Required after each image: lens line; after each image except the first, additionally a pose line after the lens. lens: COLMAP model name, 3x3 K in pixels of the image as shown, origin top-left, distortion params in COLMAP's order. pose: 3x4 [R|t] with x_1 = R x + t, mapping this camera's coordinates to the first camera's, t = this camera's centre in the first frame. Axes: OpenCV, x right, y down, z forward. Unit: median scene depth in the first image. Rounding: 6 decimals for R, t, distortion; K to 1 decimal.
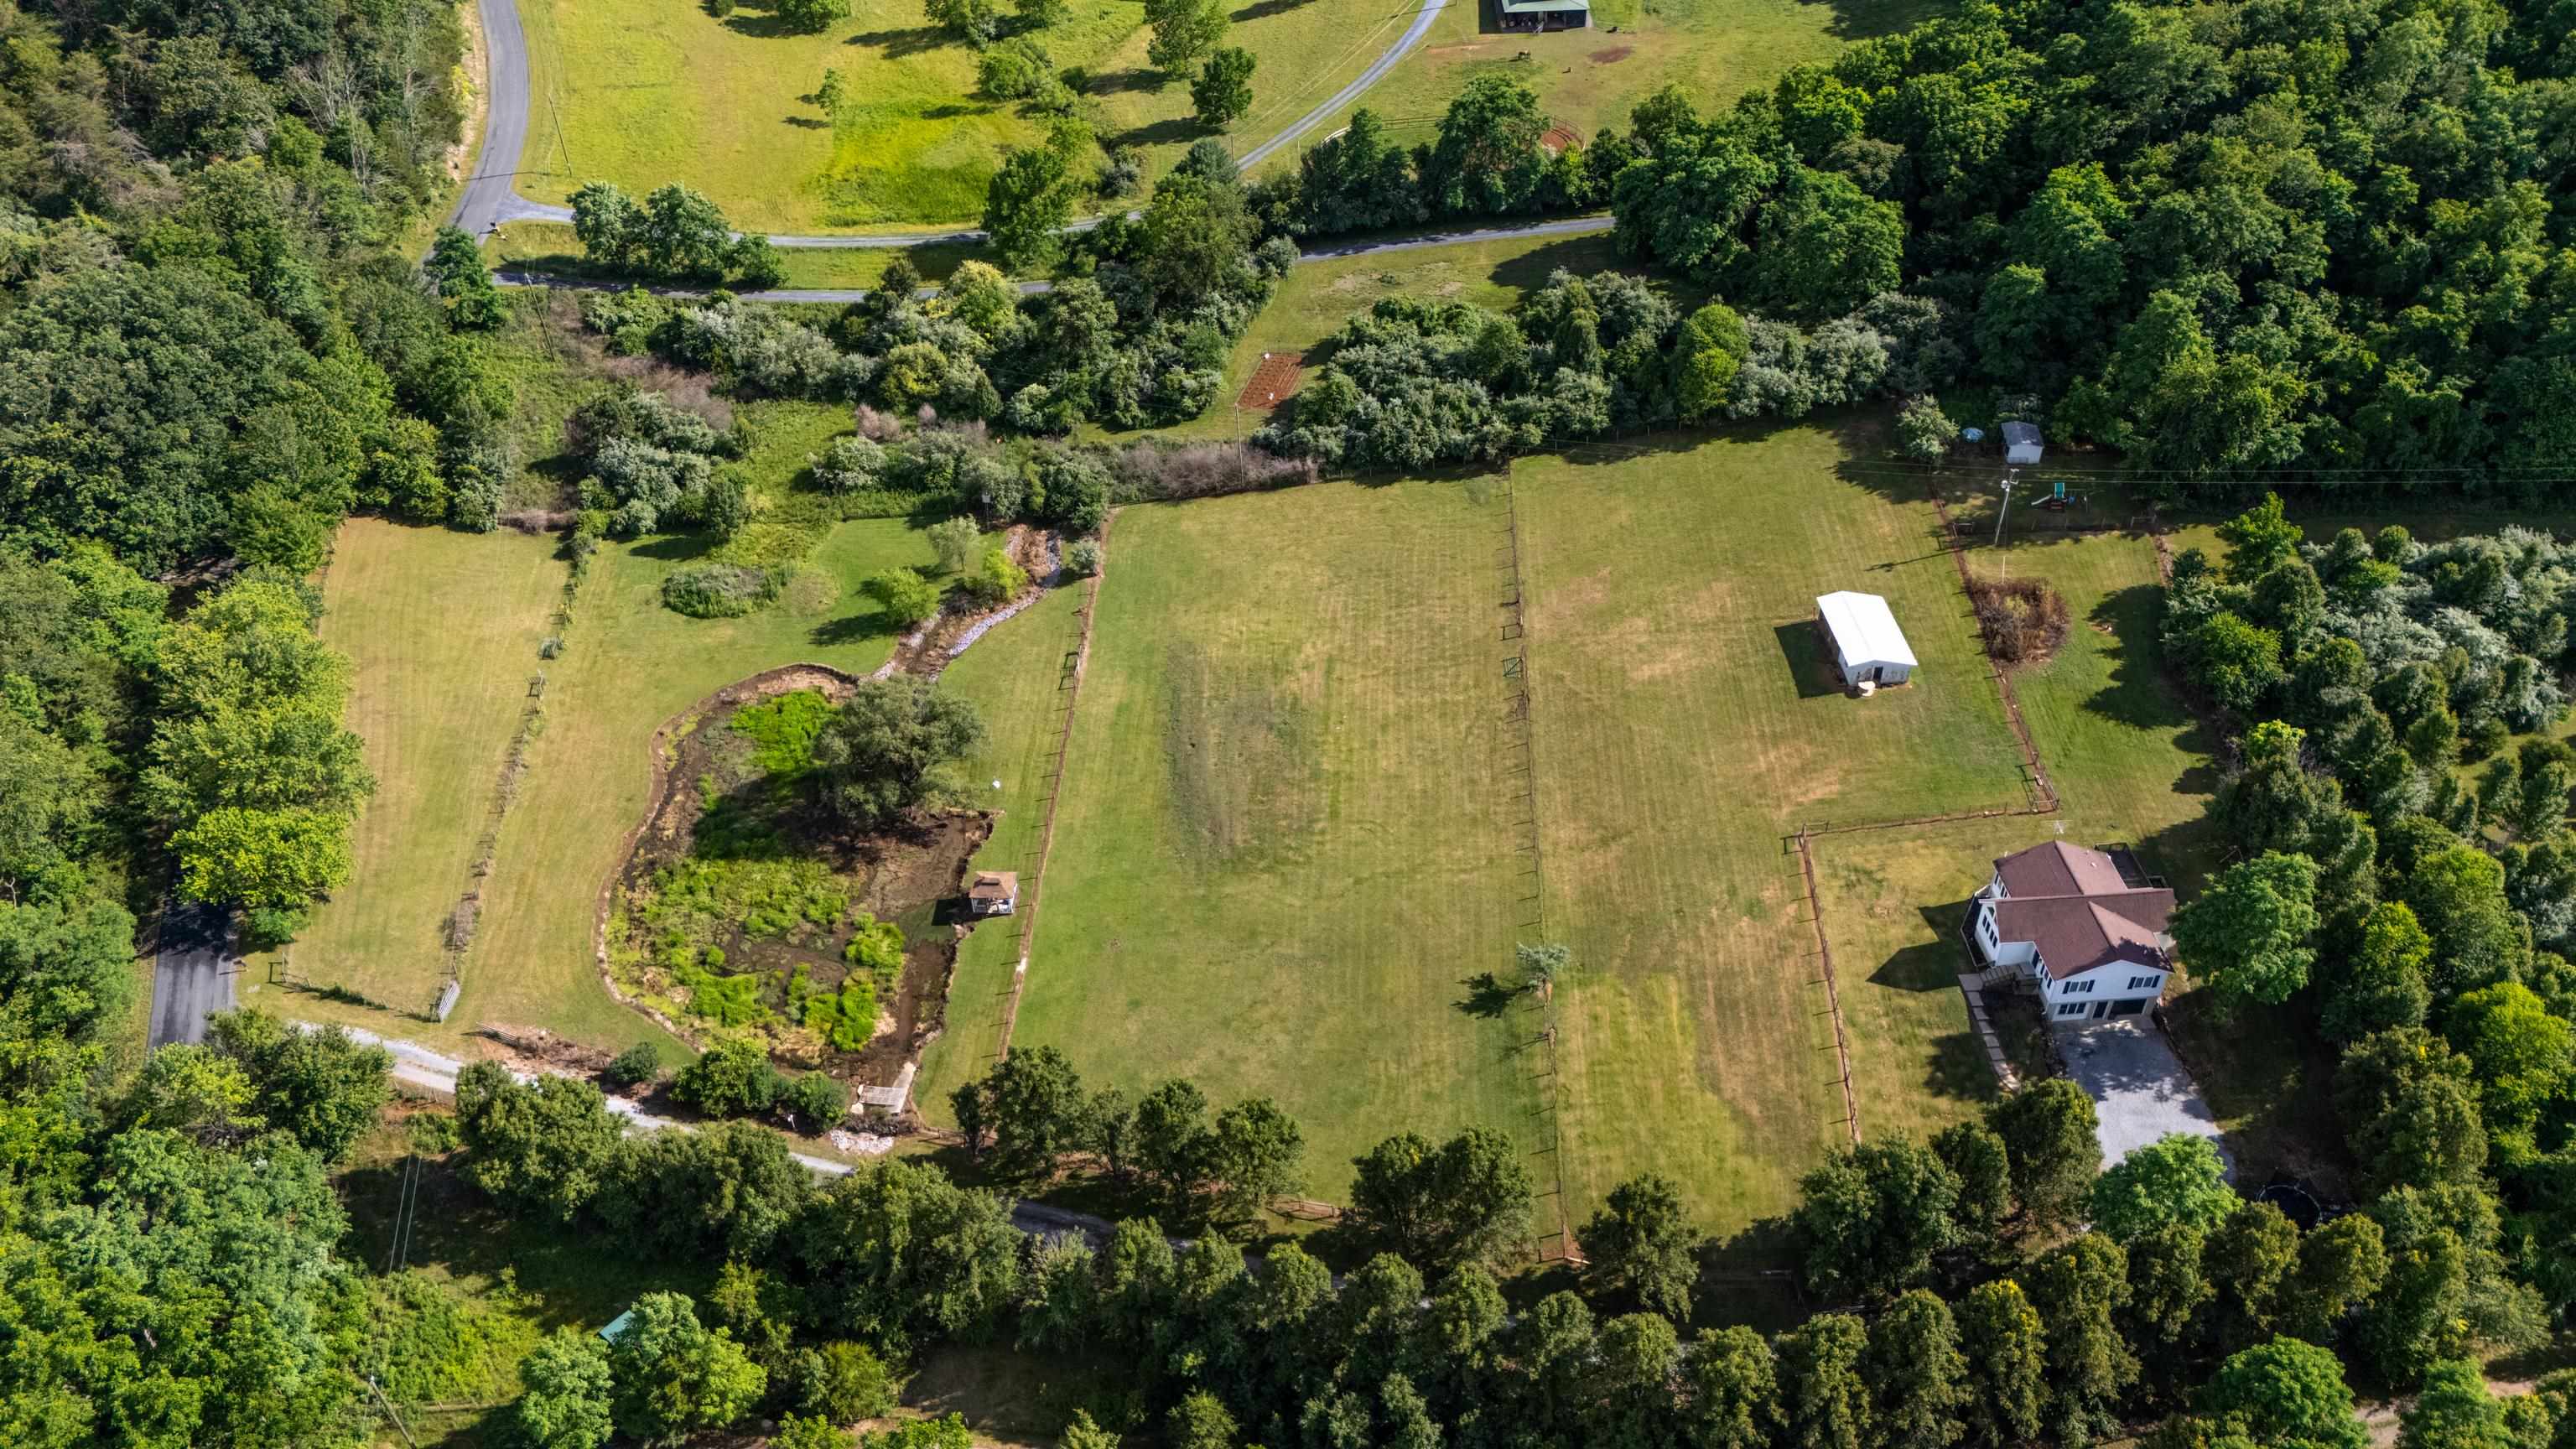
lens RADIAL K [[1914.3, 0, 1284.2], [0, 1914.3, 709.6], [0, 0, 1]] dist [0.084725, -0.090553]
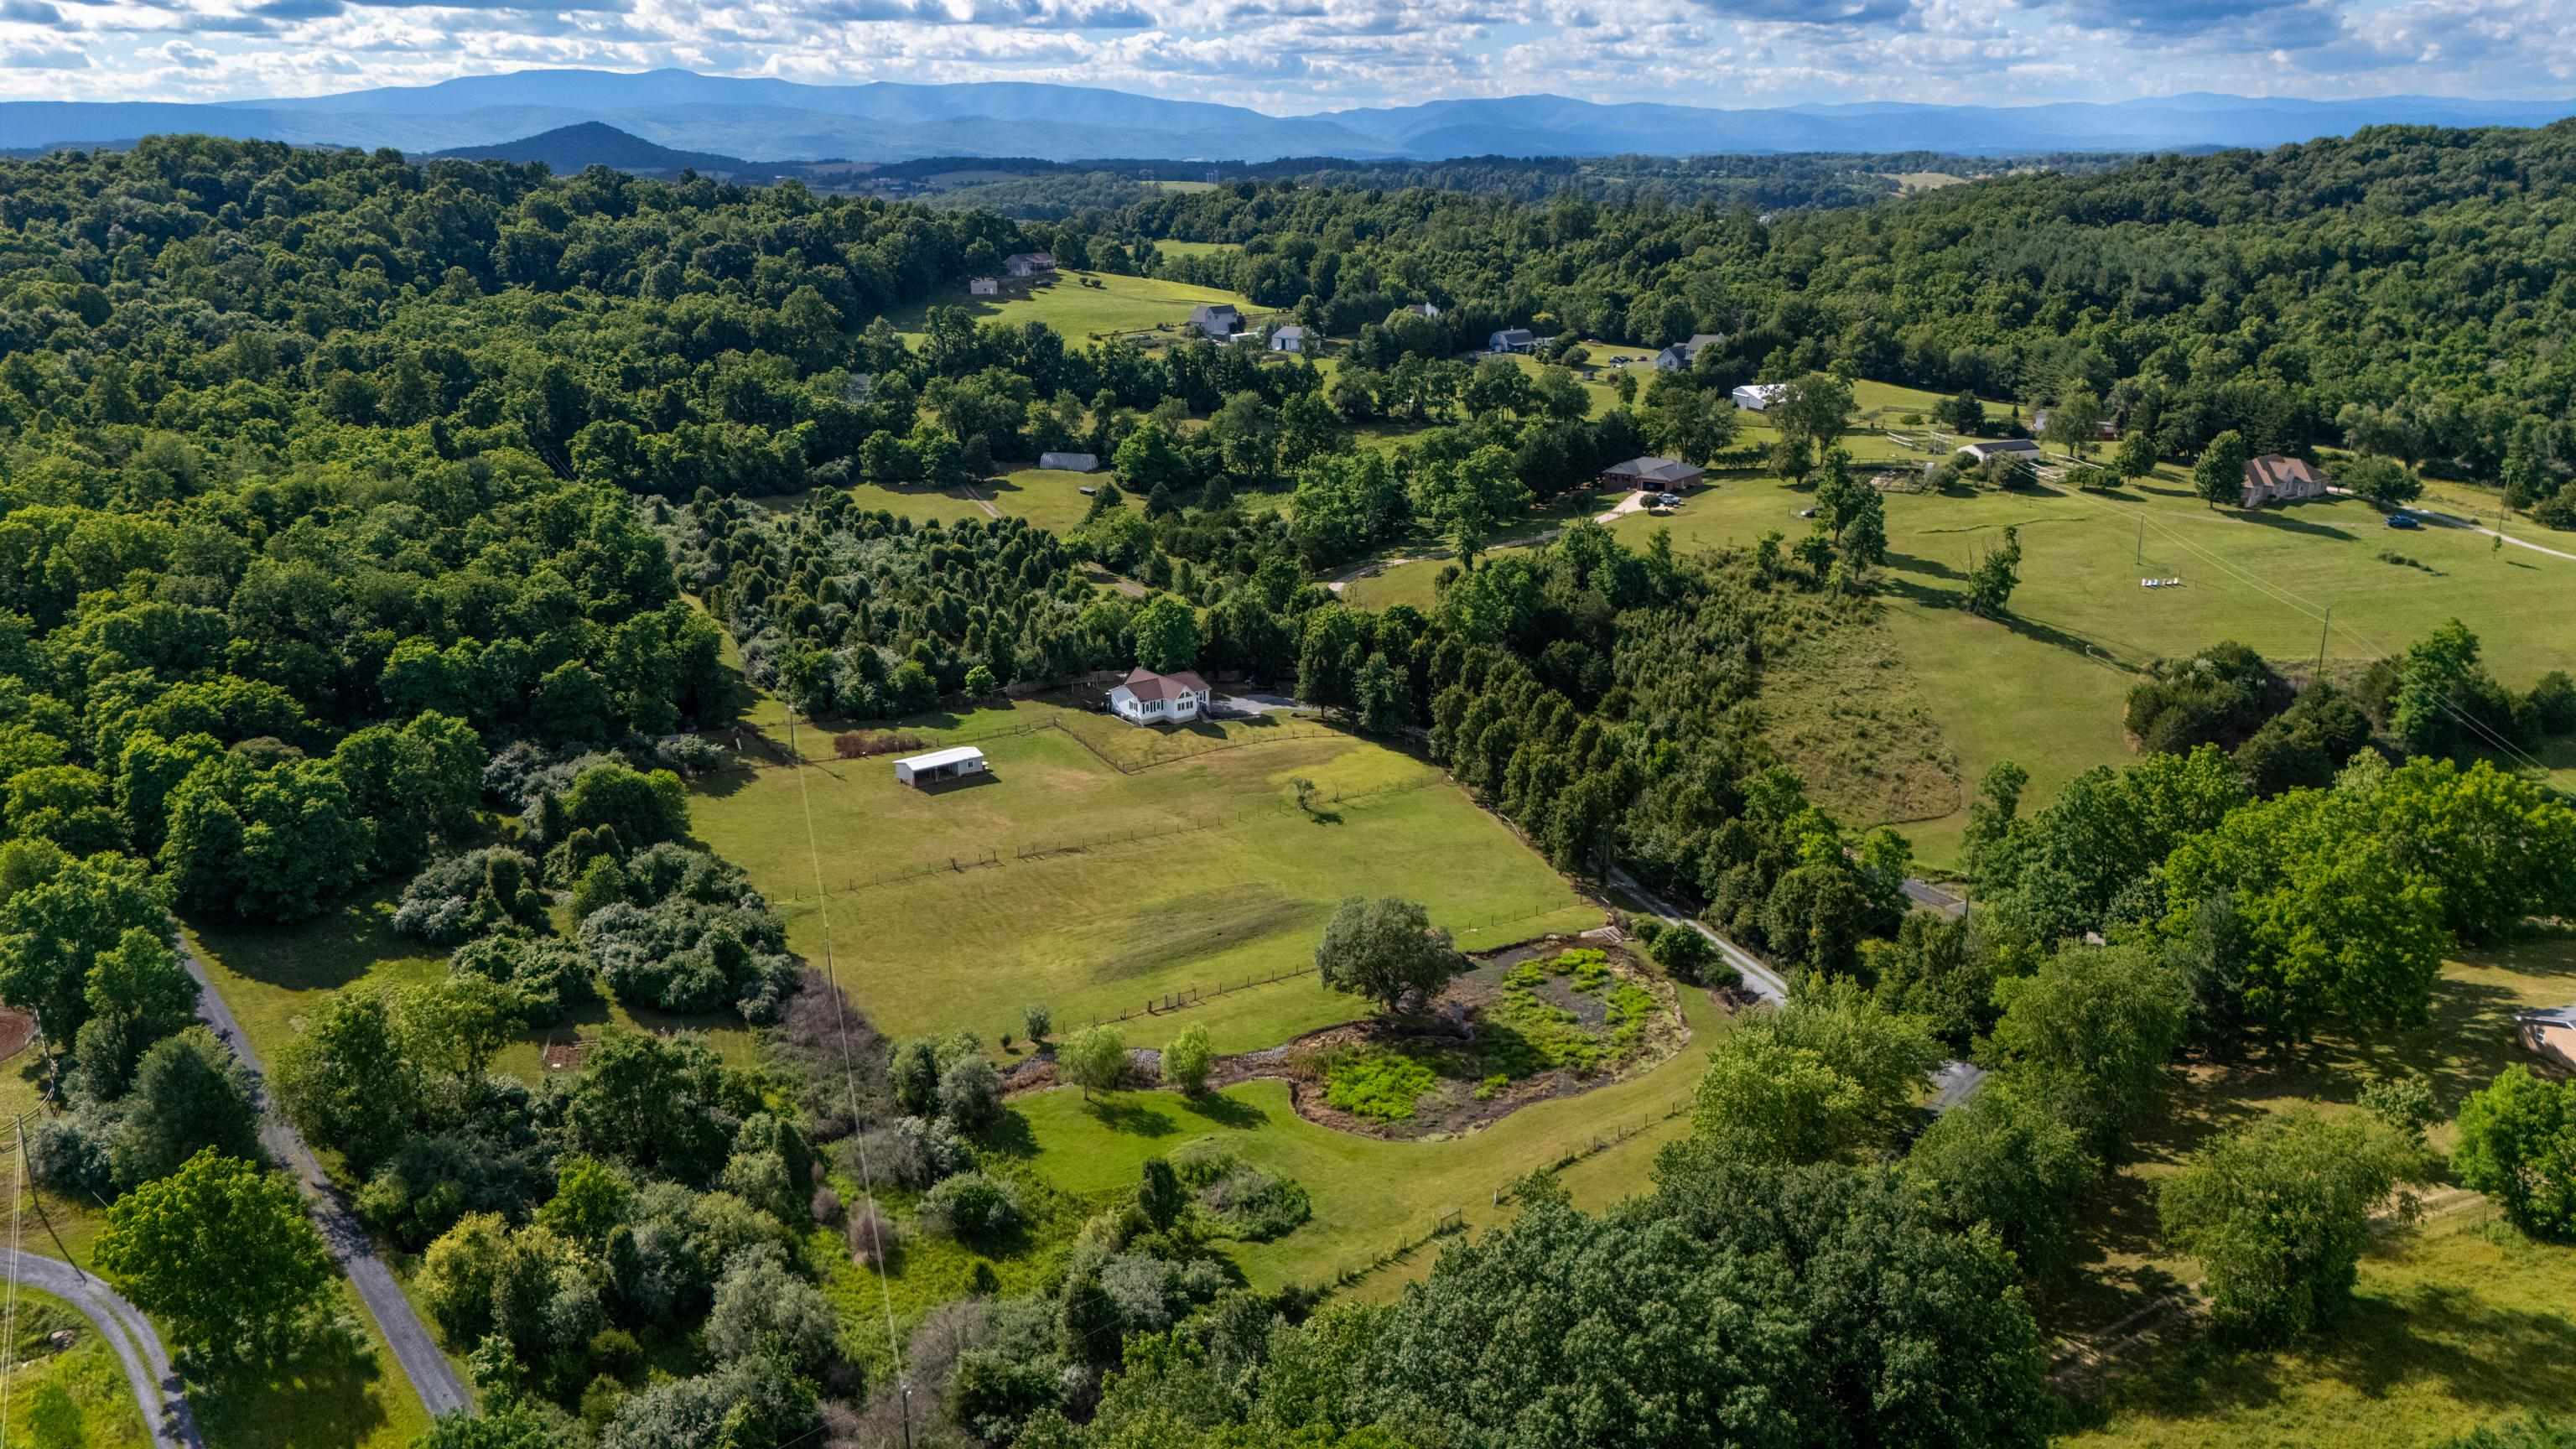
lens RADIAL K [[1901.0, 0, 1285.3], [0, 1901.0, 716.0], [0, 0, 1]] dist [0.085047, -0.096418]
pose [[-0.546292, -0.198329, 0.813775, -0.900010], [0.556235, 0.640492, 0.529502, -0.601891], [-0.626232, 0.741913, -0.239579, 1.010562]]
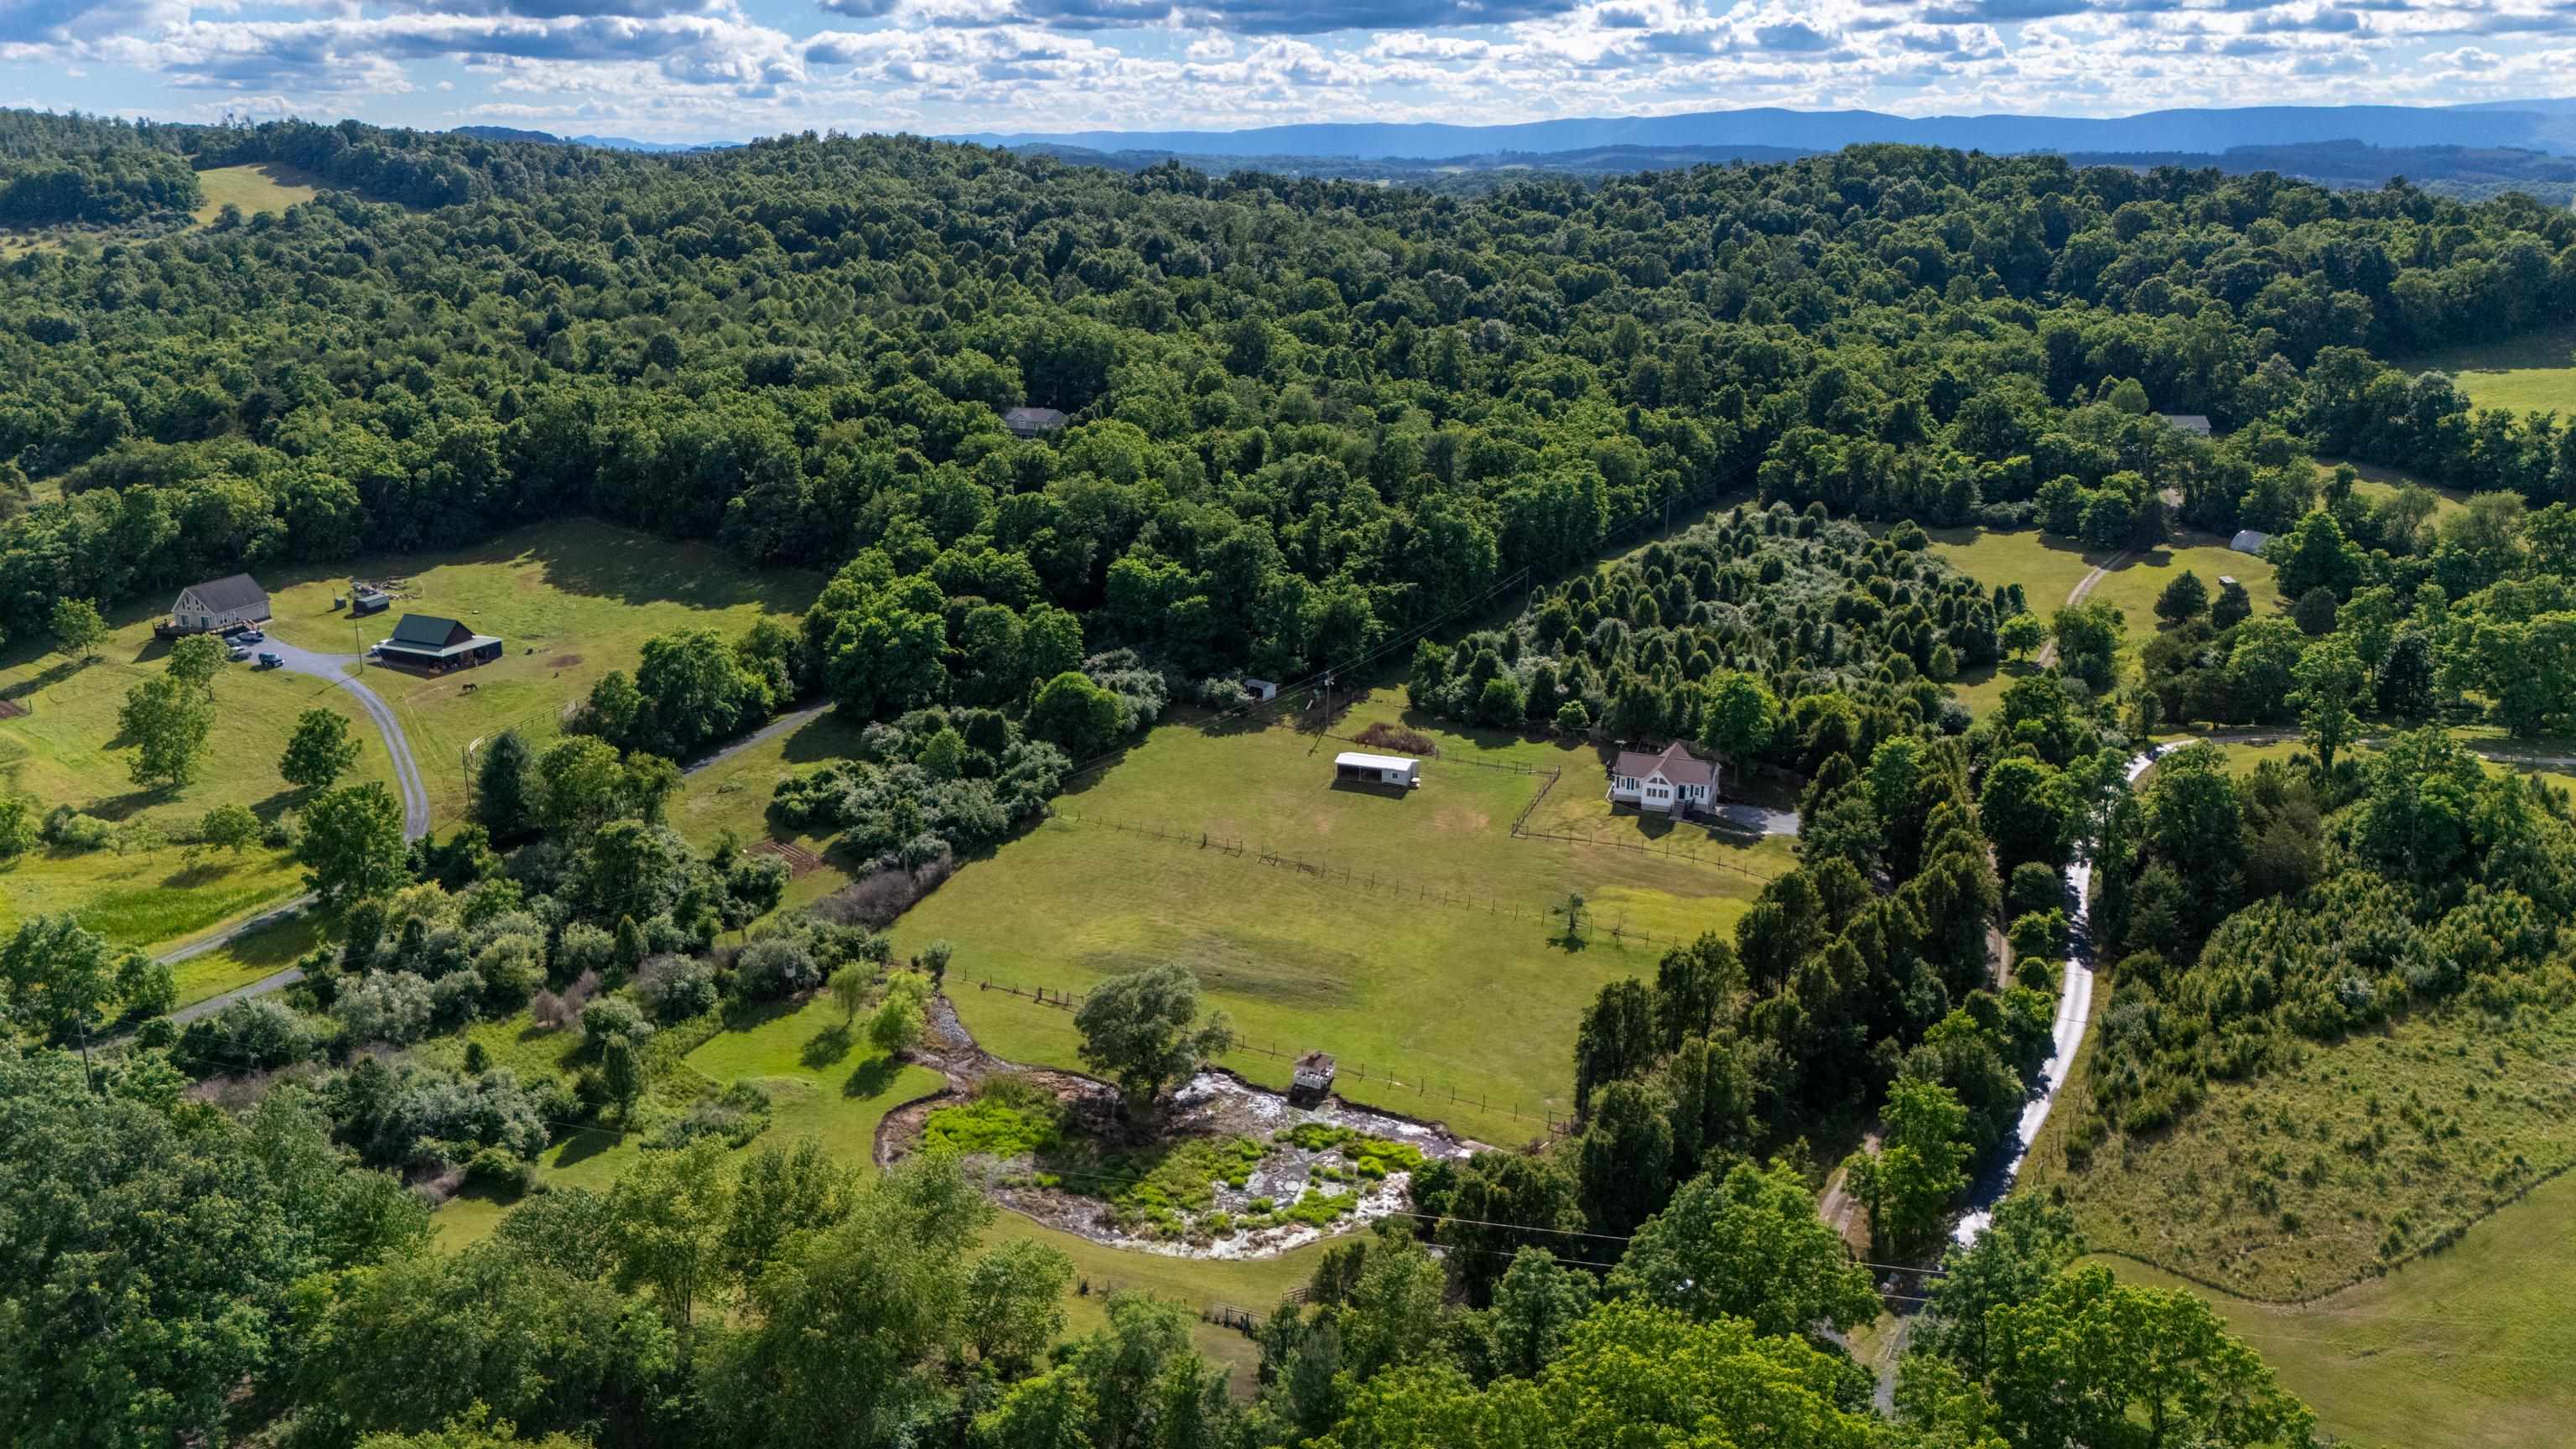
lens RADIAL K [[1914.3, 0, 1284.2], [0, 1914.3, 709.6], [0, 0, 1]] dist [0.084725, -0.090553]
pose [[0.421309, -0.212842, 0.881588, -0.901895], [0.563707, 0.822943, -0.070711, -0.008648], [-0.710446, 0.526749, 0.466693, 0.291639]]
